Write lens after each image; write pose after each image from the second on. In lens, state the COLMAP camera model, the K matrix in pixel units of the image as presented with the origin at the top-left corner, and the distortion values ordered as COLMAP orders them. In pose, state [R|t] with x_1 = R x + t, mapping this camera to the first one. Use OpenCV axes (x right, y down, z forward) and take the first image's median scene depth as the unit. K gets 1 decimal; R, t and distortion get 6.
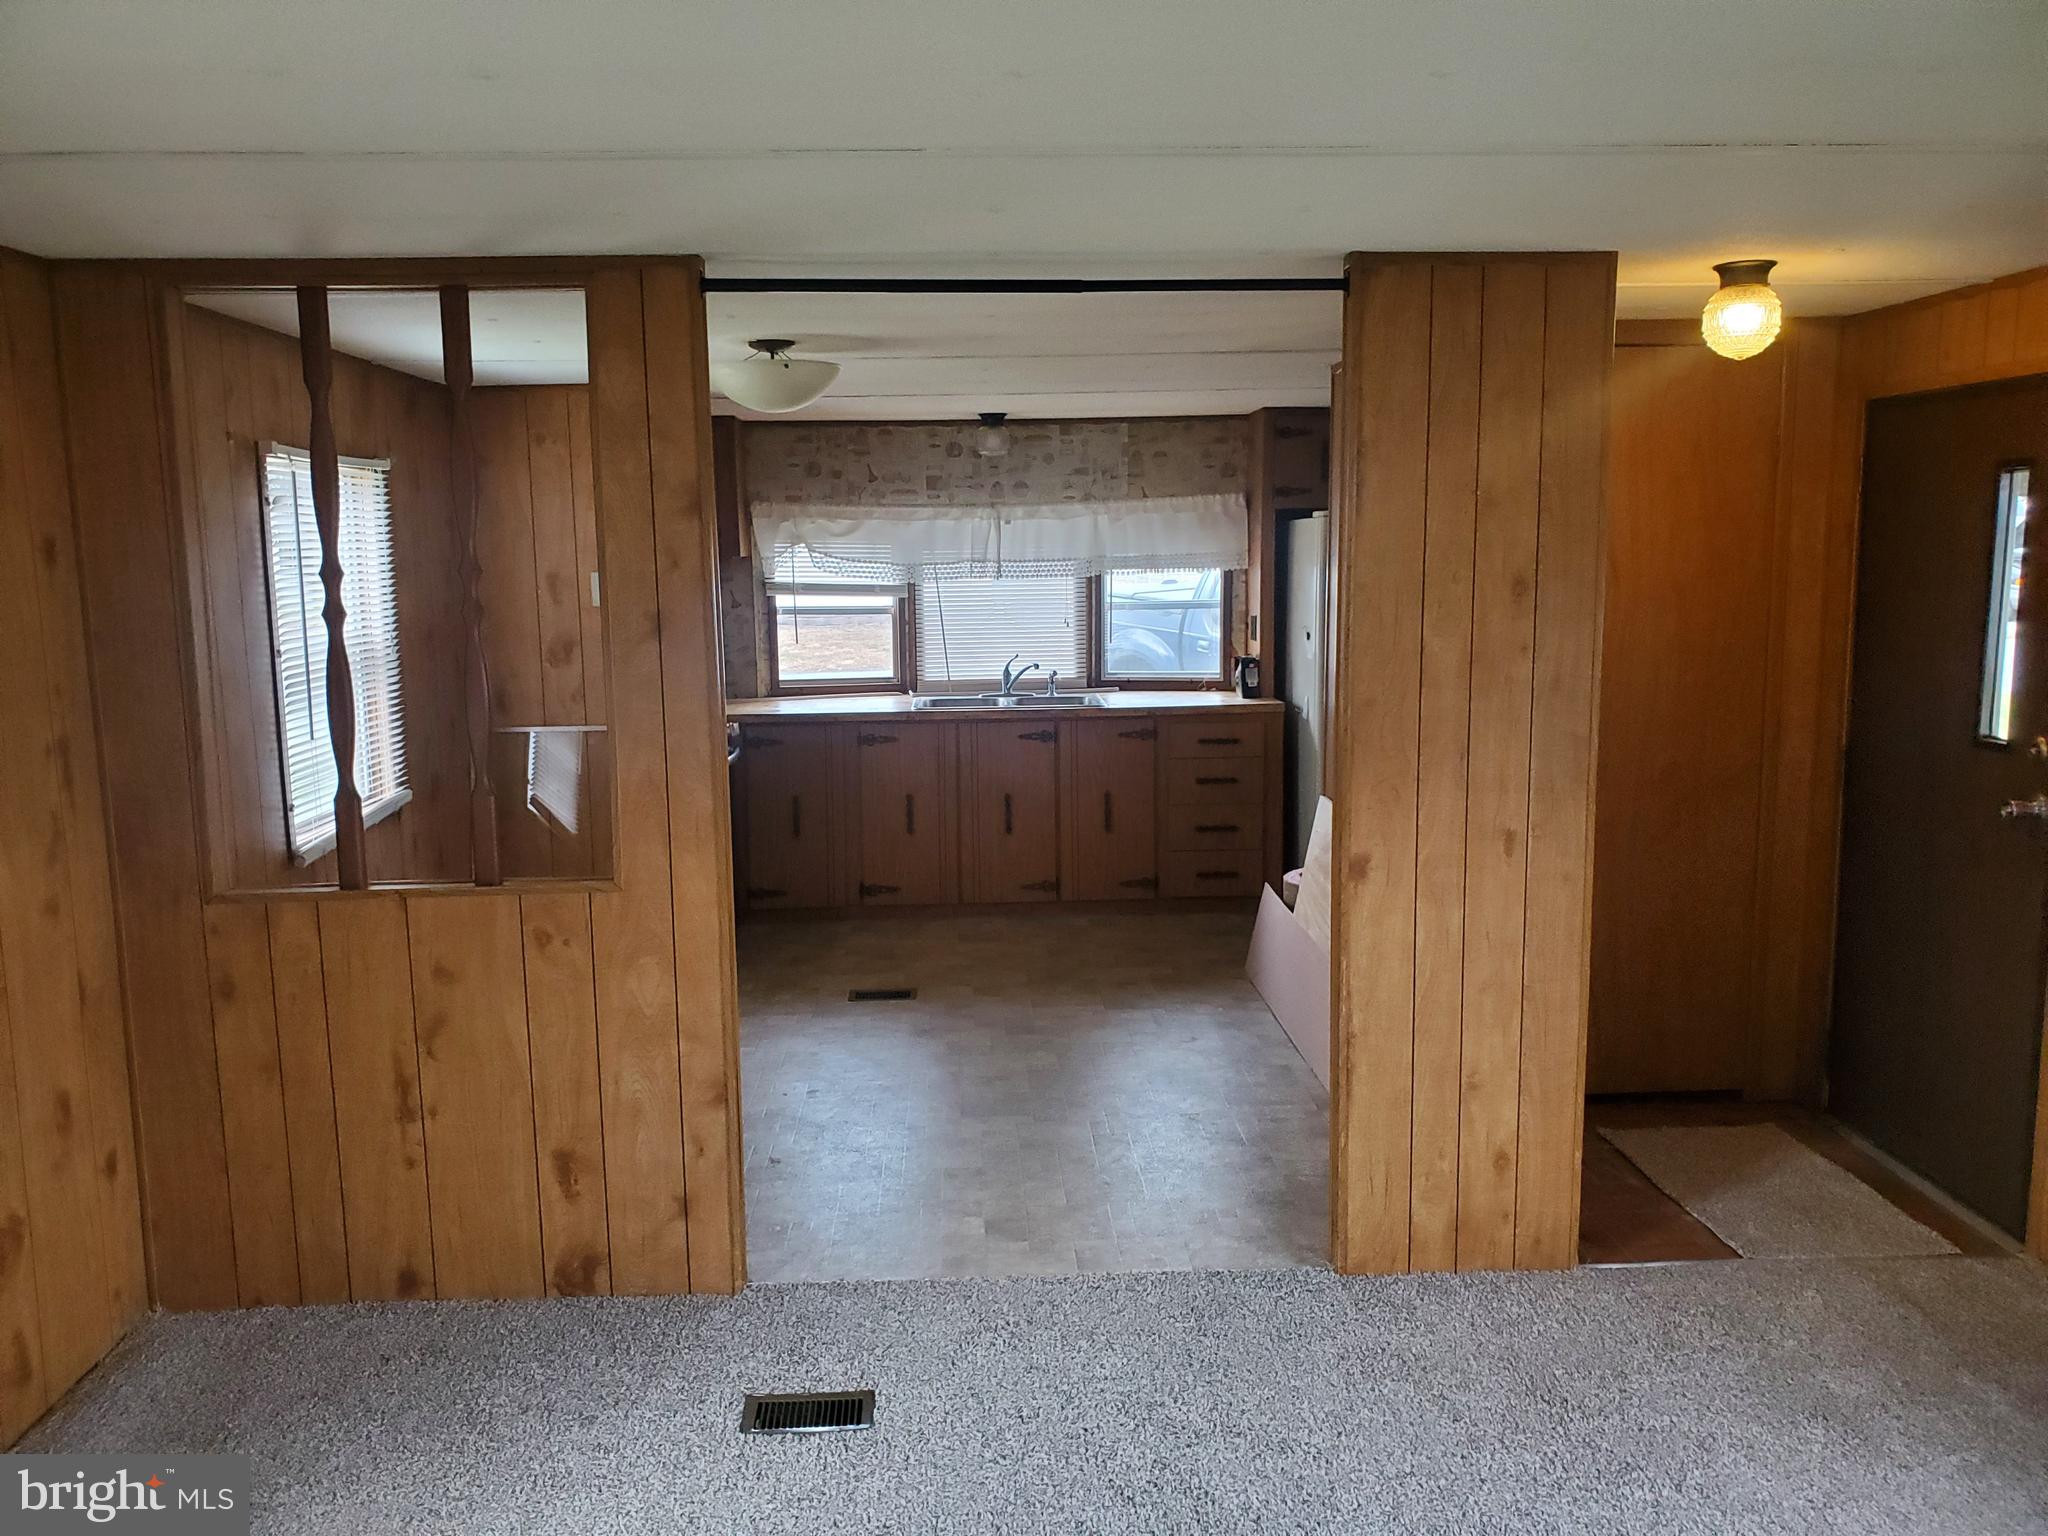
lens RADIAL K [[1599.4, 0, 1024.0], [0, 1599.4, 768.0], [0, 0, 1]] dist [0.006238, -0.004289]
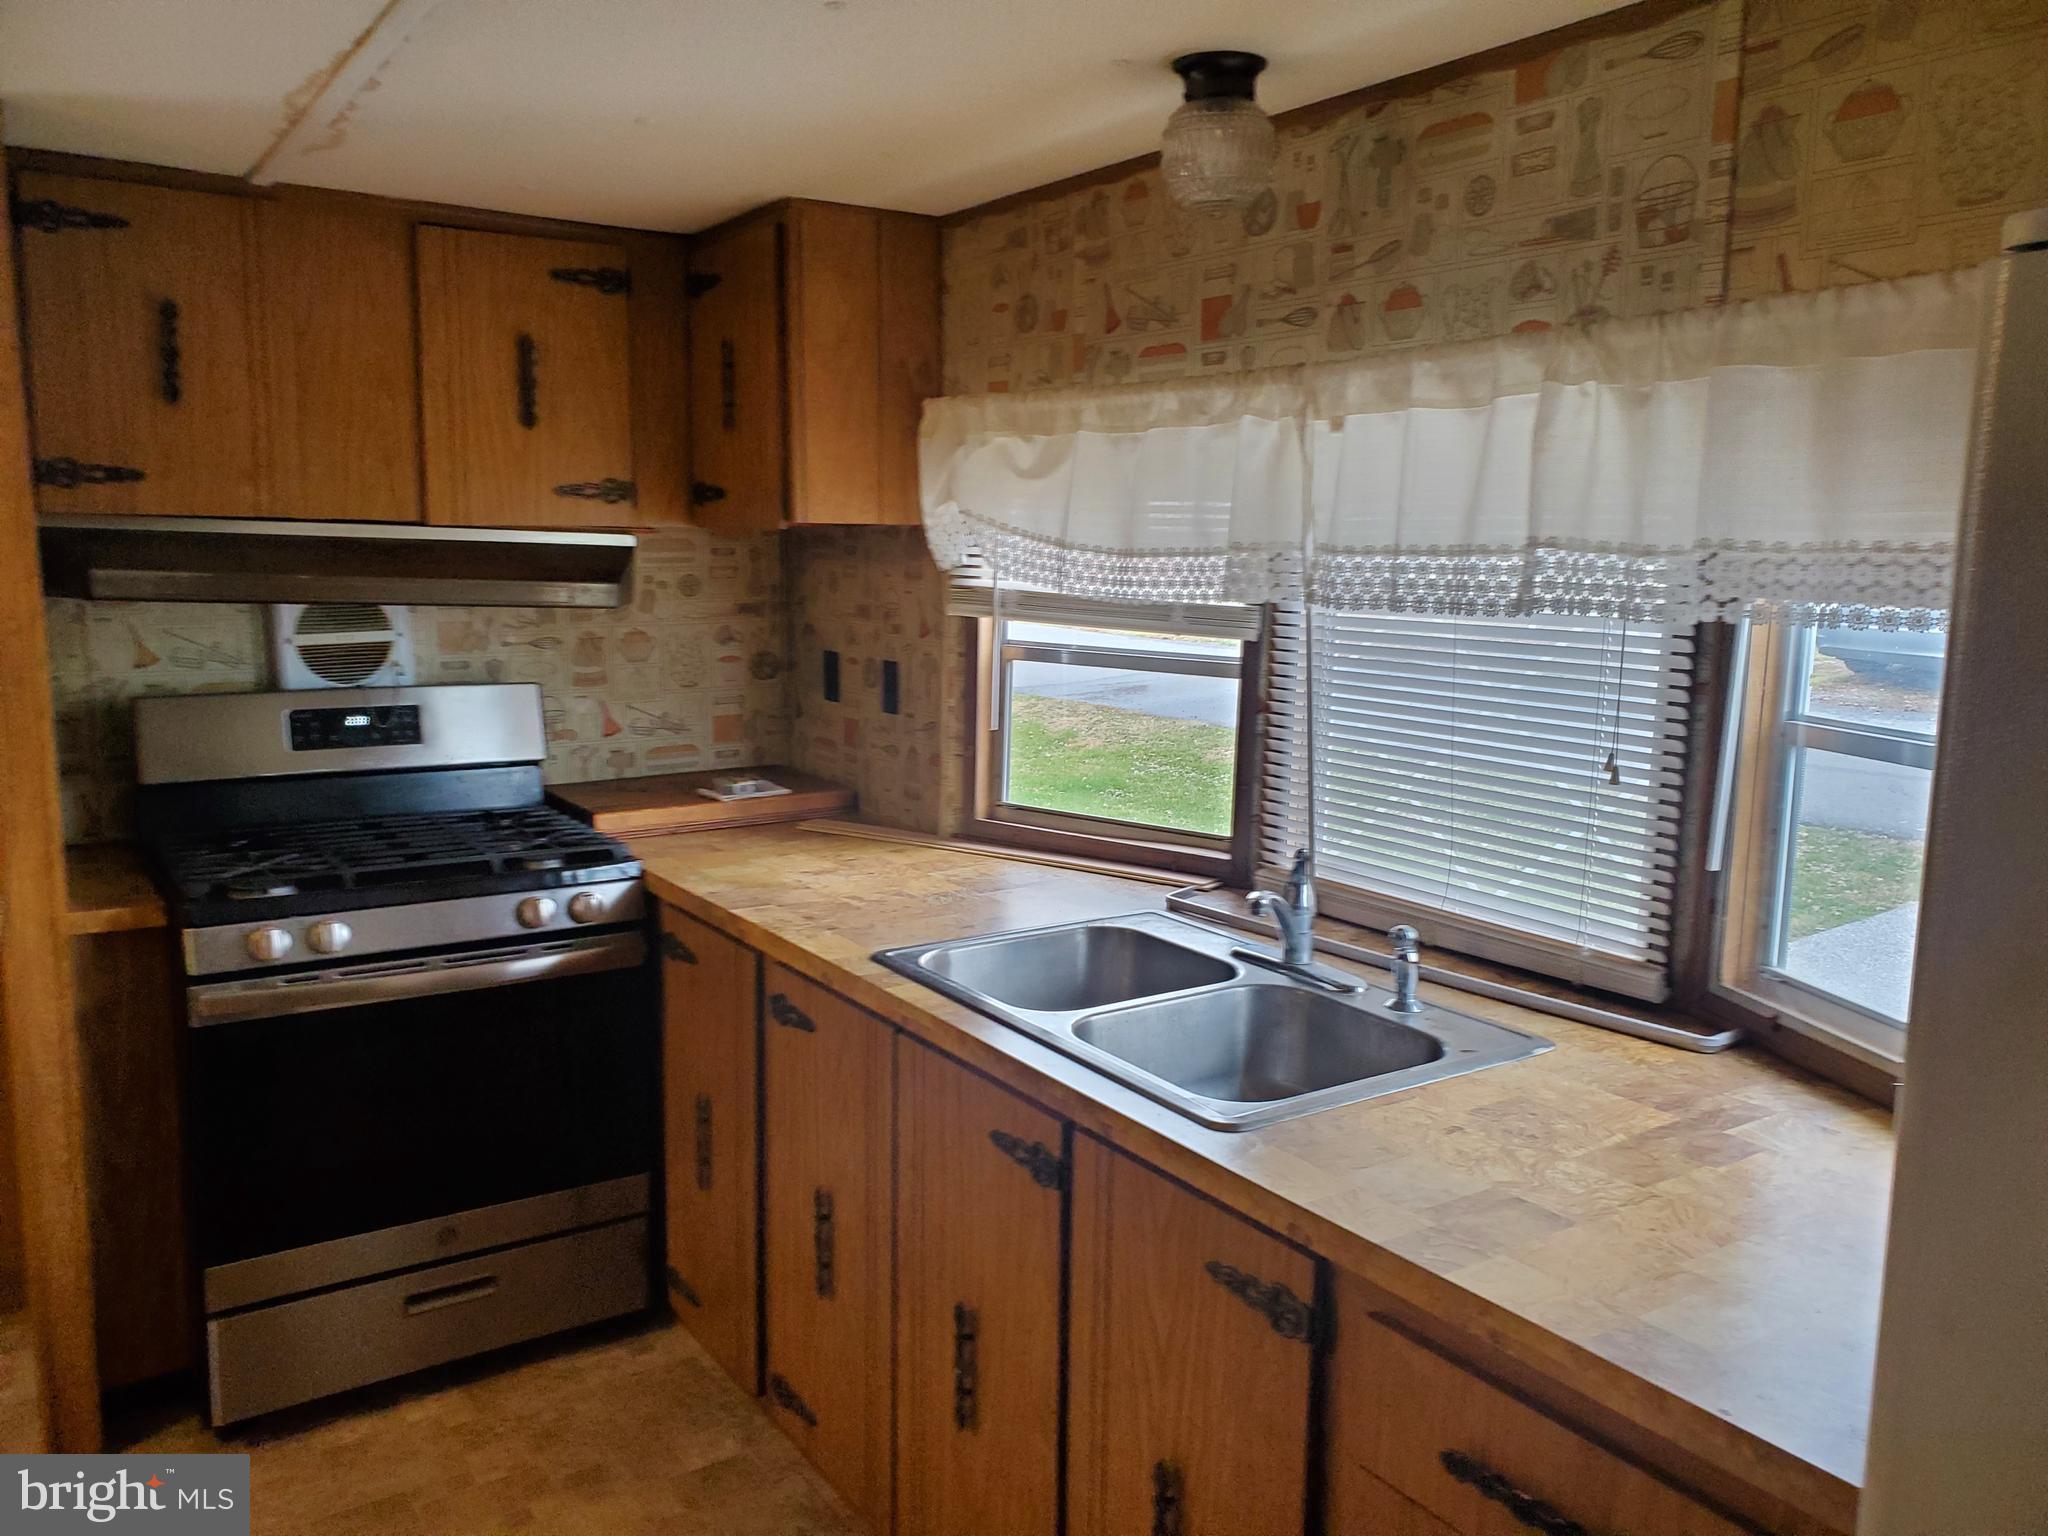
lens RADIAL K [[1574.4, 0, 1024.0], [0, 1574.4, 768.0], [0, 0, 1]] dist [-0.058110, -0.002649]
pose [[0.506824, 0.148035, -0.849244, 0.442983], [-0.142746, 0.985957, 0.086677, -0.210880], [0.850149, 0.077296, 0.520837, 1.582094]]
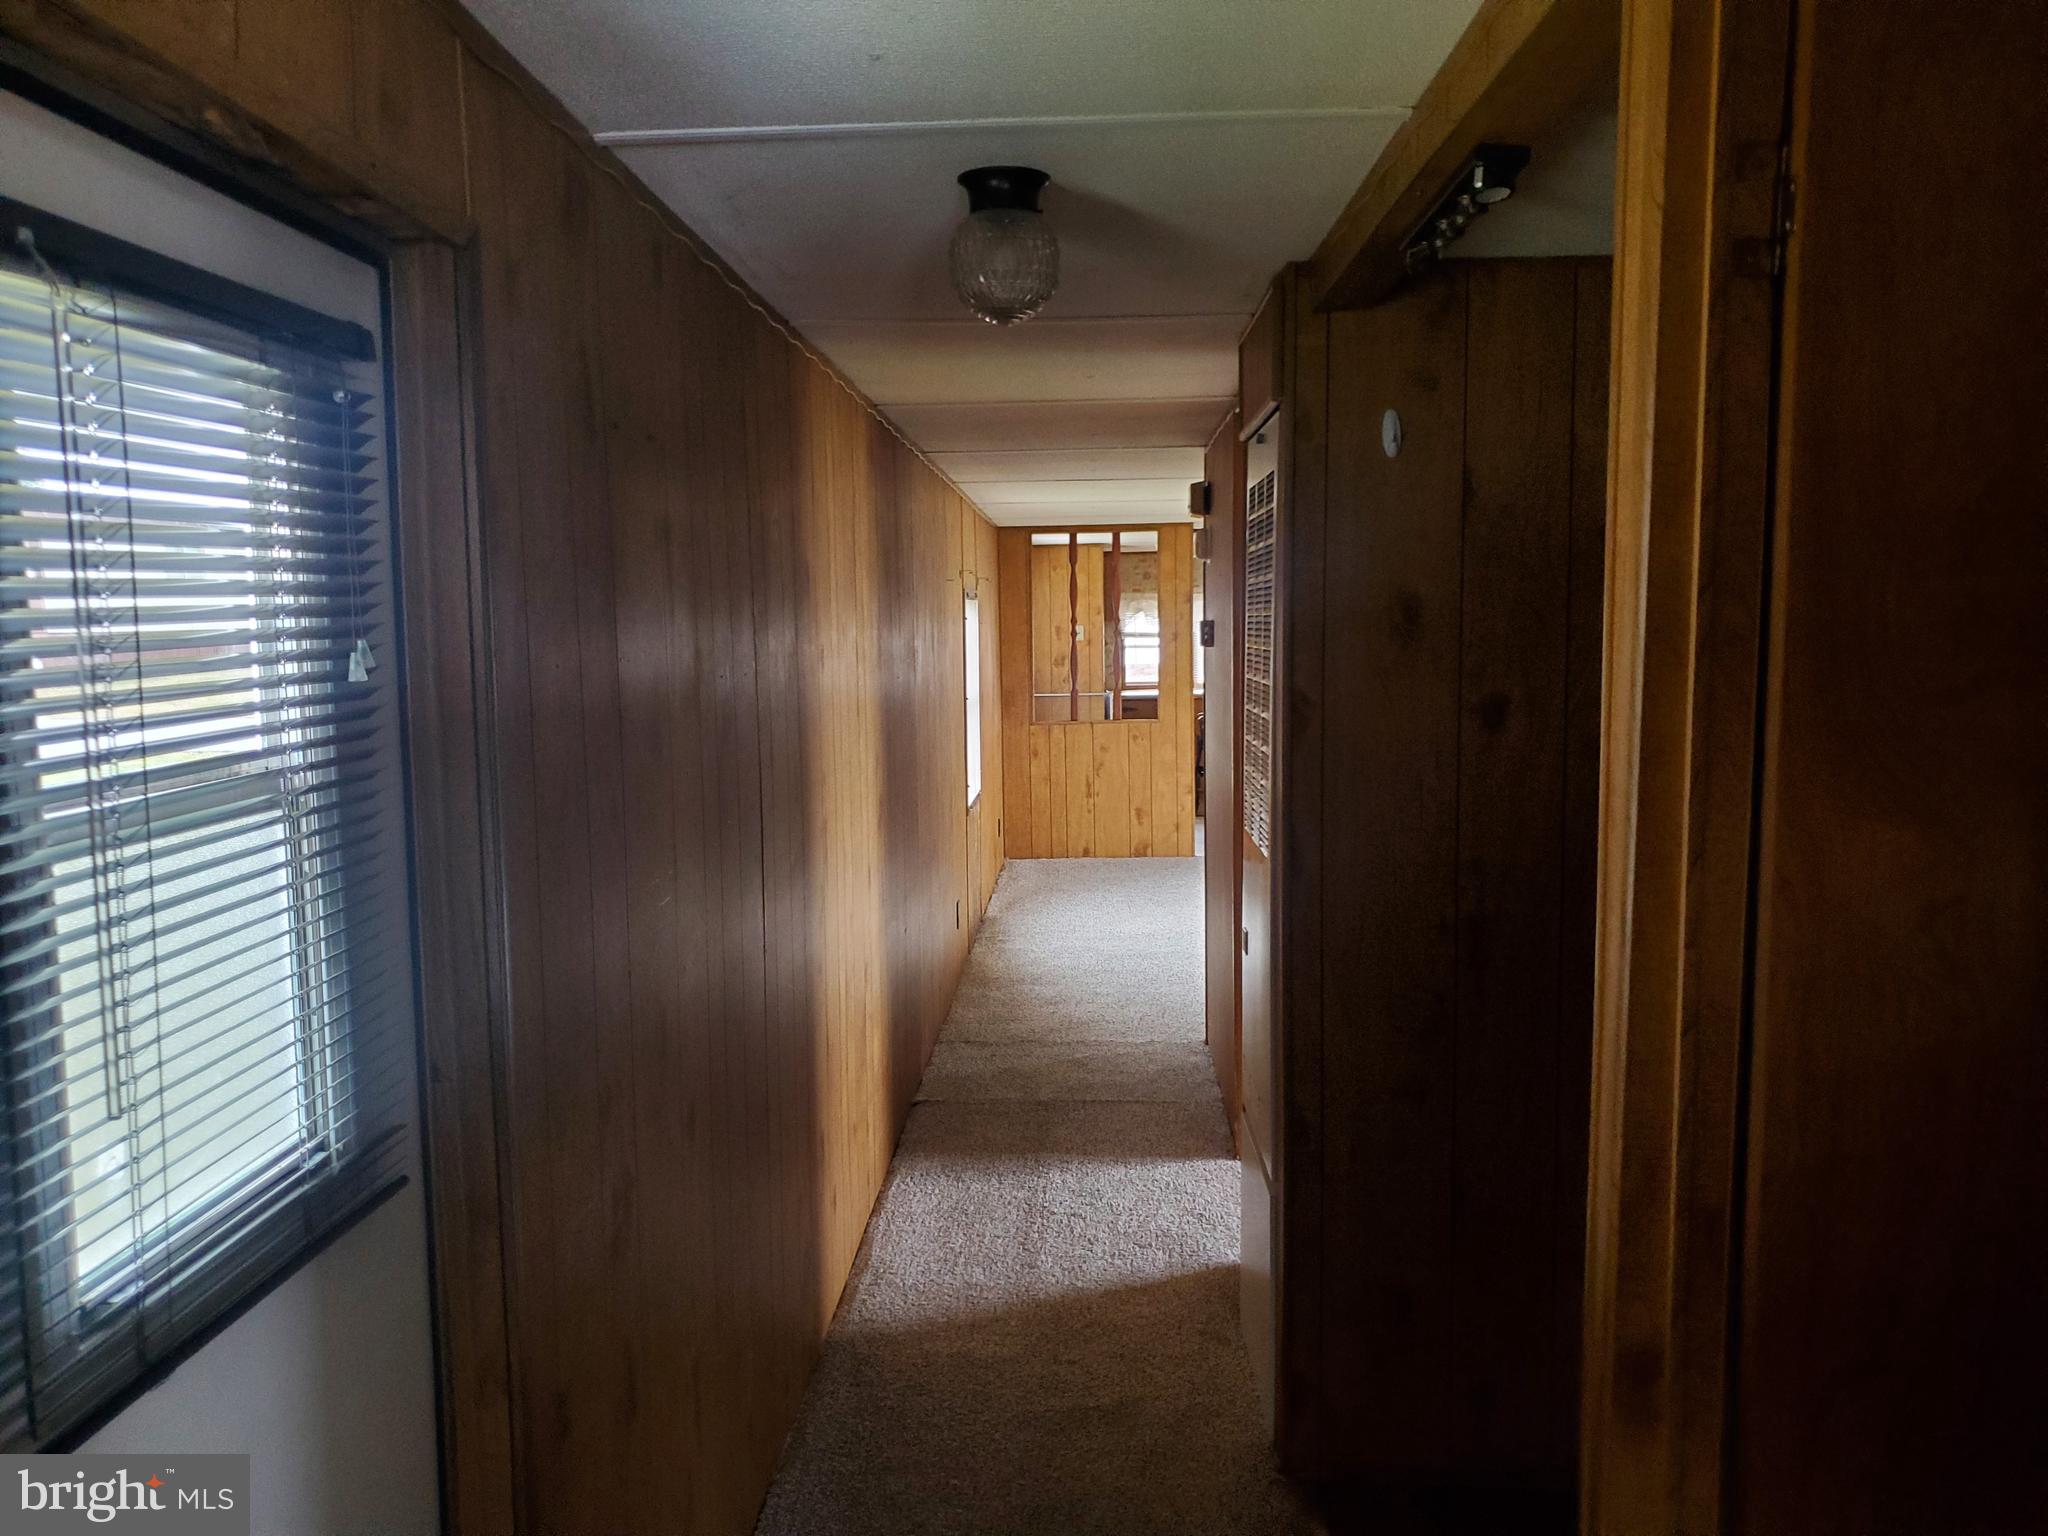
lens RADIAL K [[1584.1, 0, 1024.0], [0, 1584.1, 768.0], [0, 0, 1]] dist [0.001831, 0.000298]
pose [[0.995855, 0.002855, -0.090915, -0.222818], [-0.006636, 0.999124, -0.041311, 0.279358], [0.090718, 0.041743, 0.995001, -1.985191]]
